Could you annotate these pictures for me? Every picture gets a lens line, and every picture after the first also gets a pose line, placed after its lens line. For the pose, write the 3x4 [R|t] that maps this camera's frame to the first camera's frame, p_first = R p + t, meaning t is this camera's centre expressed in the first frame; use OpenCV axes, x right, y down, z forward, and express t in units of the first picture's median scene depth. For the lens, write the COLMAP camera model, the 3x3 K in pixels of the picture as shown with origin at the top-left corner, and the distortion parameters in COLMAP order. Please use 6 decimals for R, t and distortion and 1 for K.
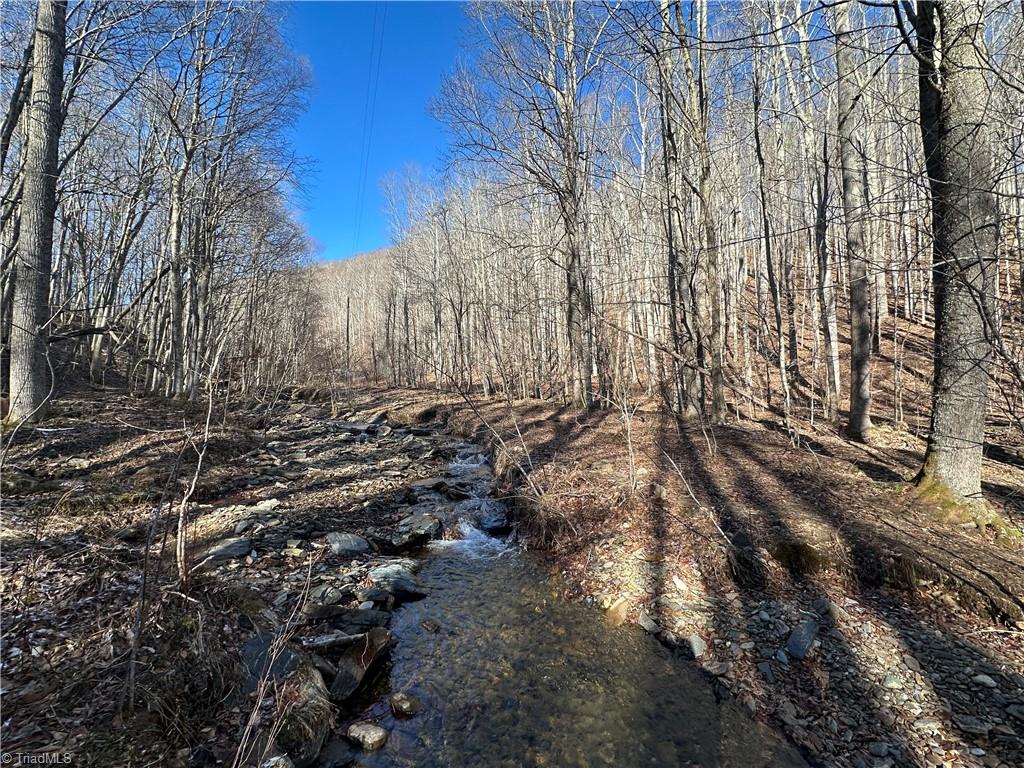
lens RADIAL K [[407.2, 0, 513.2], [0, 407.2, 385.3], [0, 0, 1]] dist [-0.002135, -0.000076]
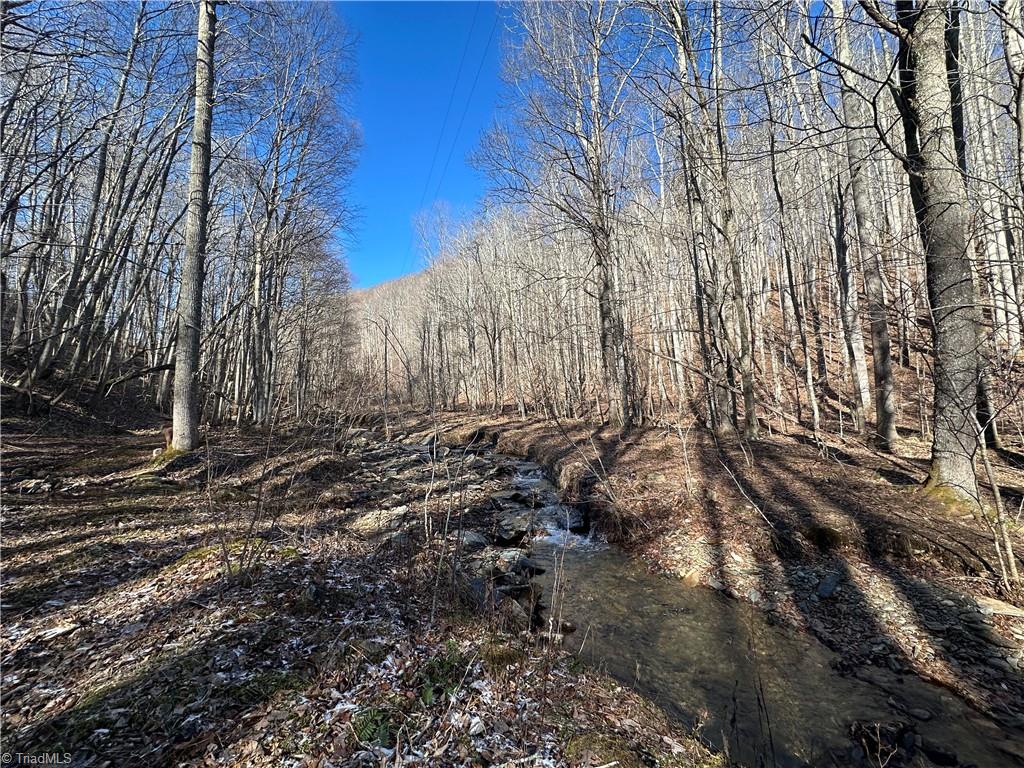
lens RADIAL K [[407.2, 0, 513.2], [0, 407.2, 385.3], [0, 0, 1]] dist [-0.002135, -0.000076]
pose [[0.998307, -0.028189, -0.050881, -0.084759], [0.025853, 0.998606, -0.046010, -0.016452], [0.052107, 0.044616, 0.997644, -0.143633]]
